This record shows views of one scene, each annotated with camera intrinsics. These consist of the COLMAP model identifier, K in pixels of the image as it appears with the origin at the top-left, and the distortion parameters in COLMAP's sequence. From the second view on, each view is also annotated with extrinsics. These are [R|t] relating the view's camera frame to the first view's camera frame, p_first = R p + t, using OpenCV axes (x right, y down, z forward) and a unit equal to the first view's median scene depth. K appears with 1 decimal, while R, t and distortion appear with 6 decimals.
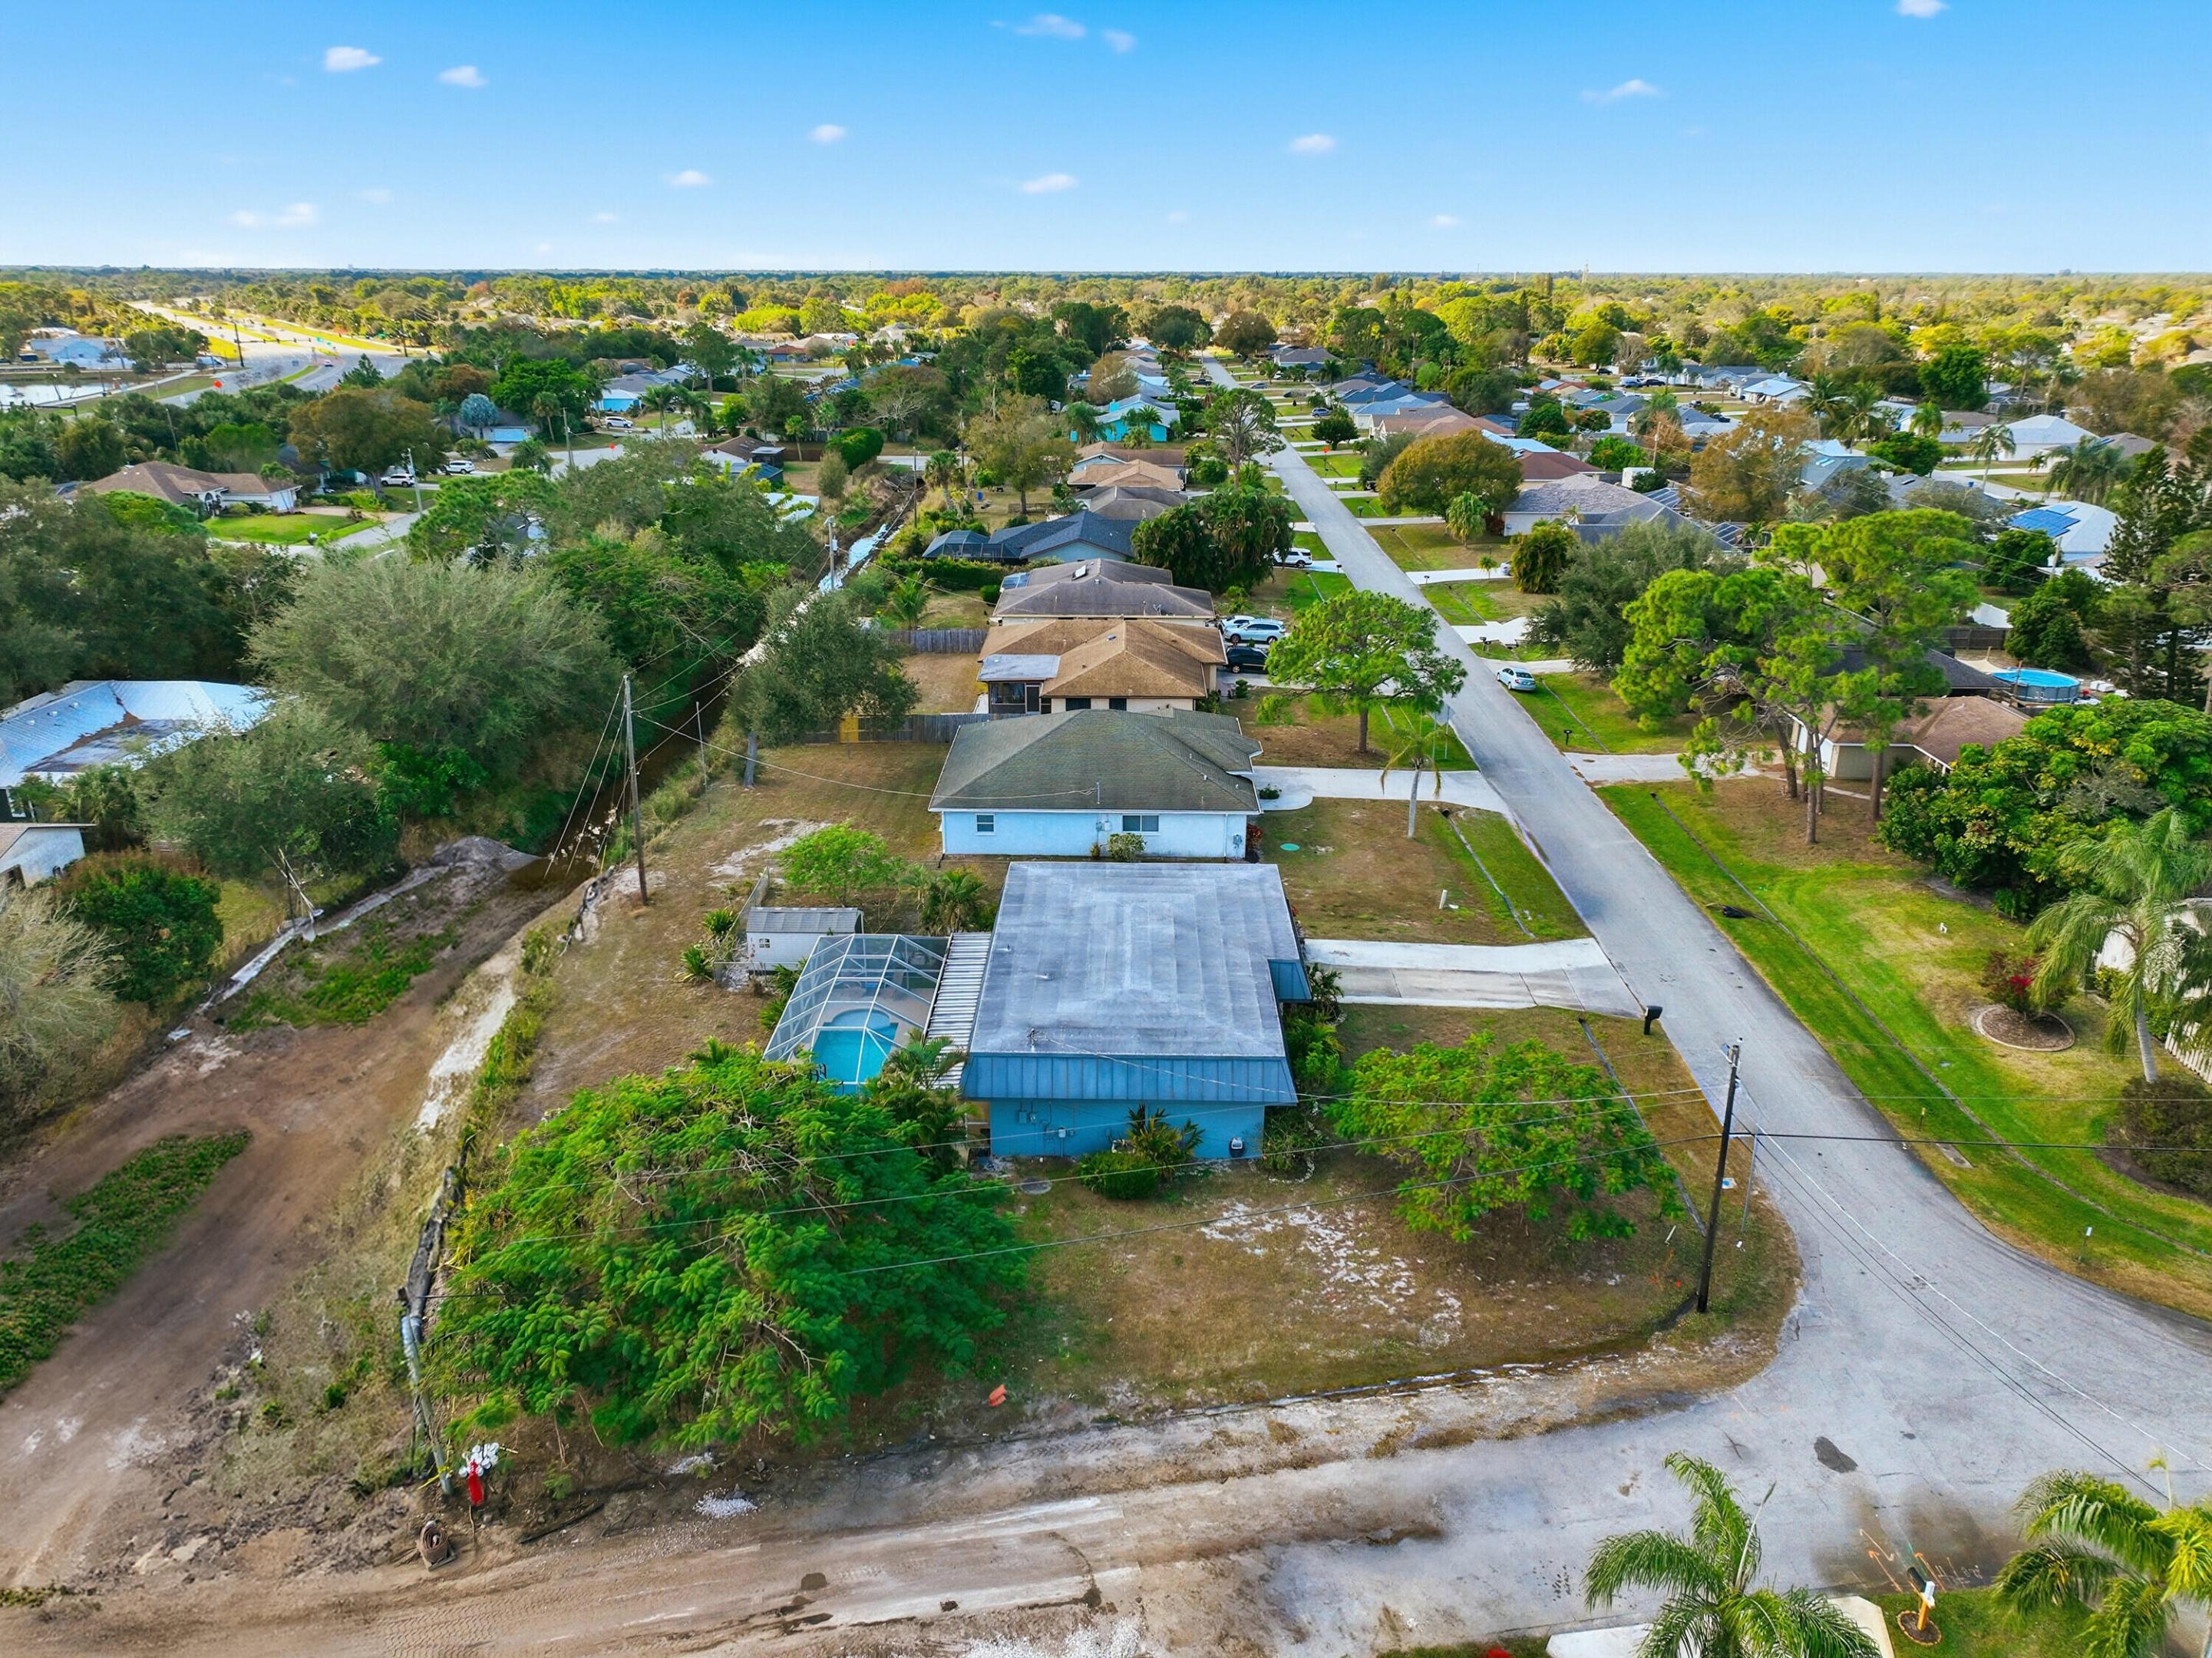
lens RADIAL K [[1551.6, 0, 1106.0], [0, 1551.6, 829.0], [0, 0, 1]] dist [-0.001036, 0.016069]
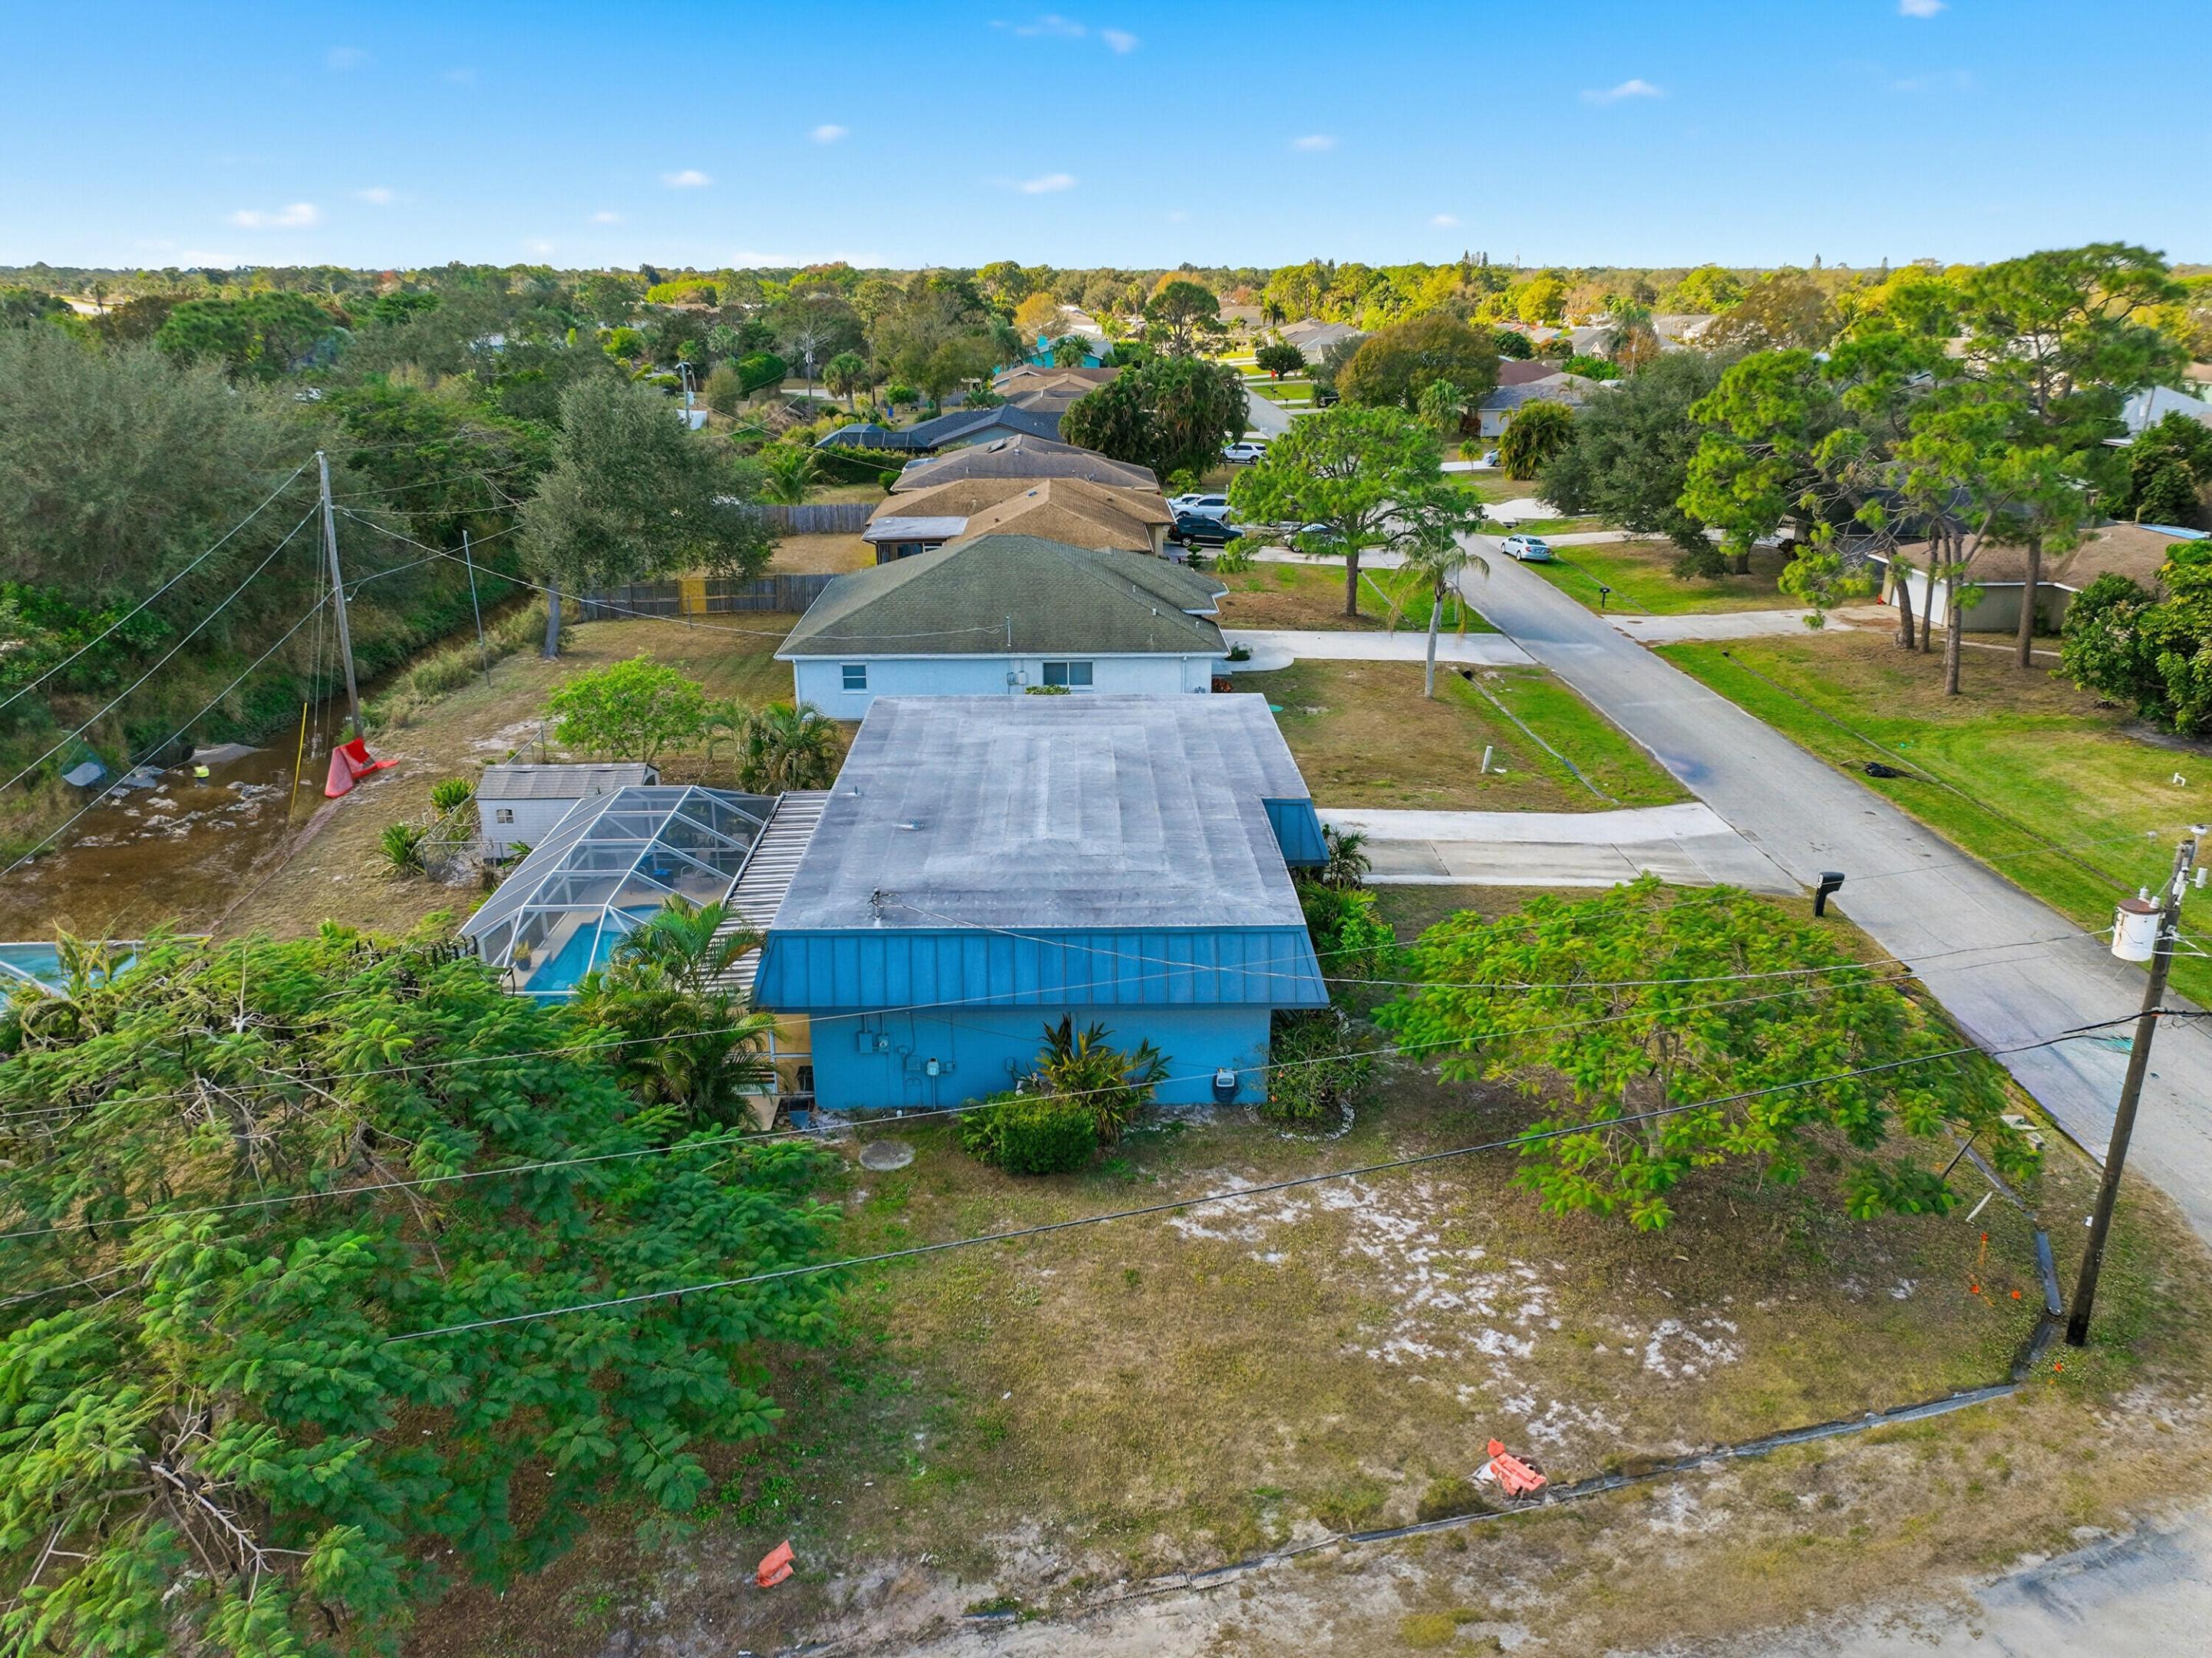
lens RADIAL K [[1551.6, 0, 1106.0], [0, 1551.6, 829.0], [0, 0, 1]] dist [-0.001036, 0.016069]
pose [[0.999130, -0.018974, 0.037128, 0.016850], [0.019023, 0.999819, -0.000966, 0.100798], [-0.037103, 0.001672, 0.999310, 0.381627]]
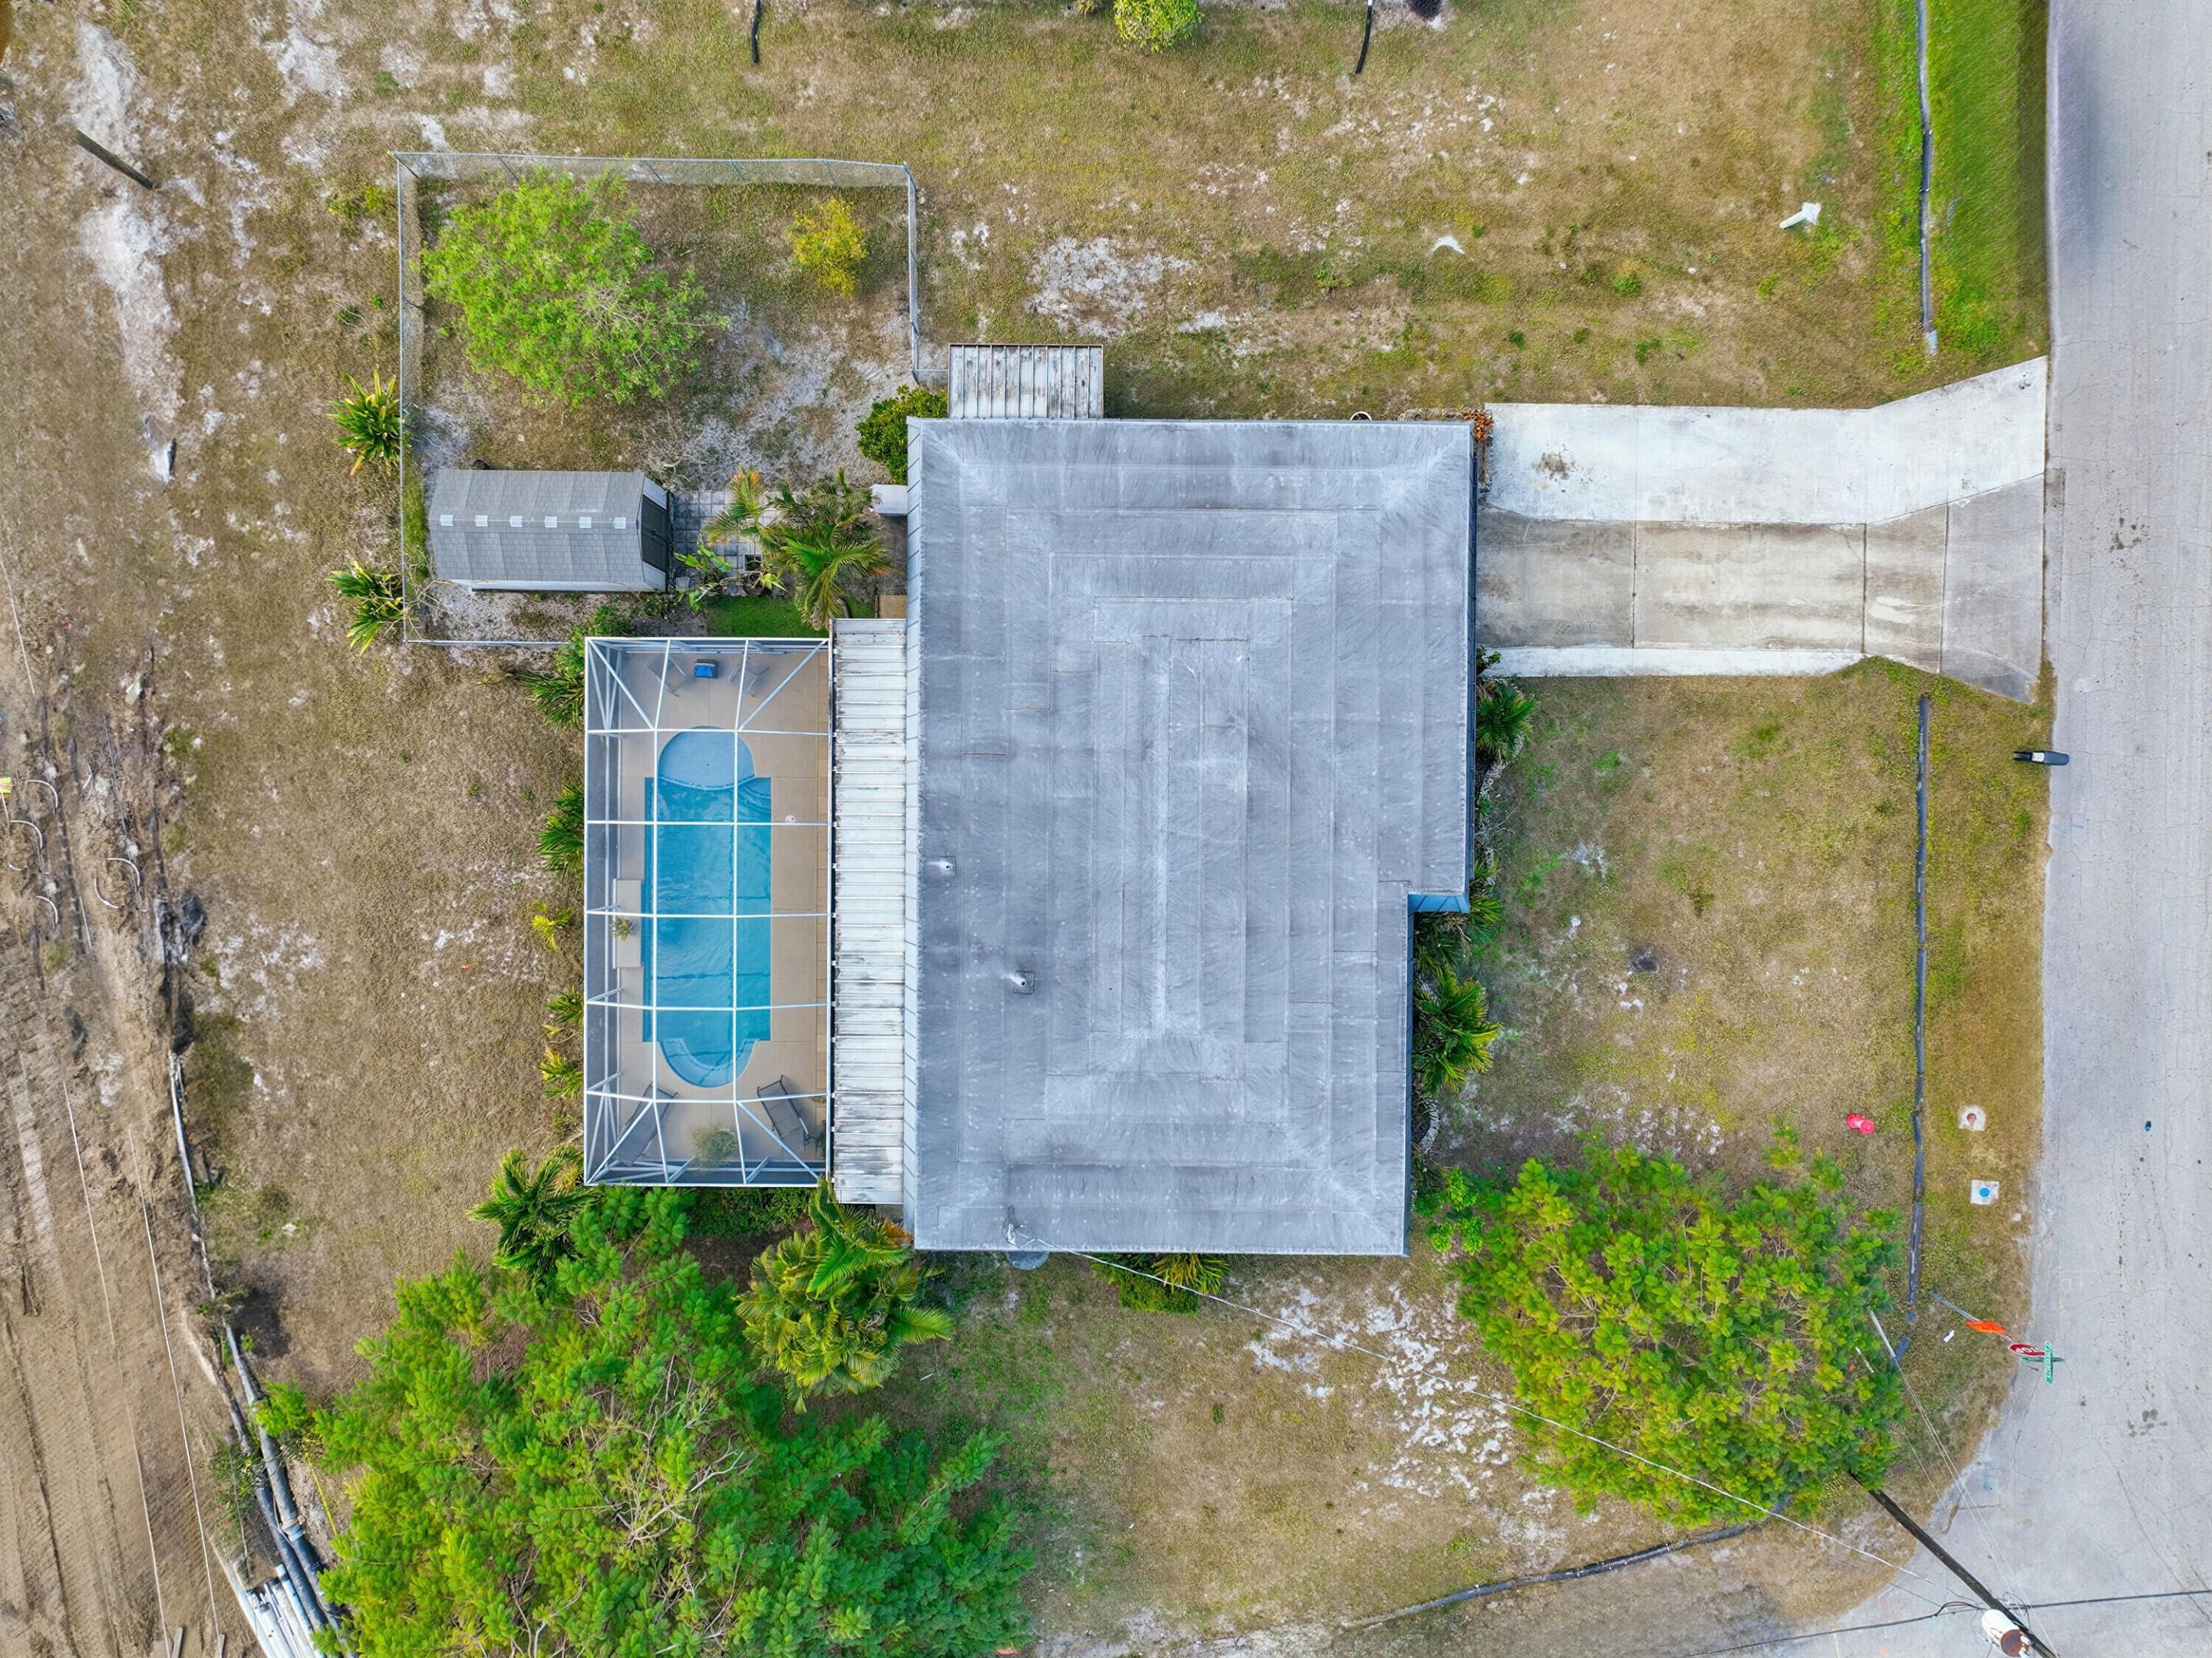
lens RADIAL K [[1544.1, 0, 1106.0], [0, 1544.1, 829.0], [0, 0, 1]] dist [0.004952, 0.001291]
pose [[0.999952, -0.009674, 0.001332, -0.006845], [0.001930, 0.329451, 0.944171, -0.479616], [-0.009573, -0.944123, 0.329454, 0.880903]]
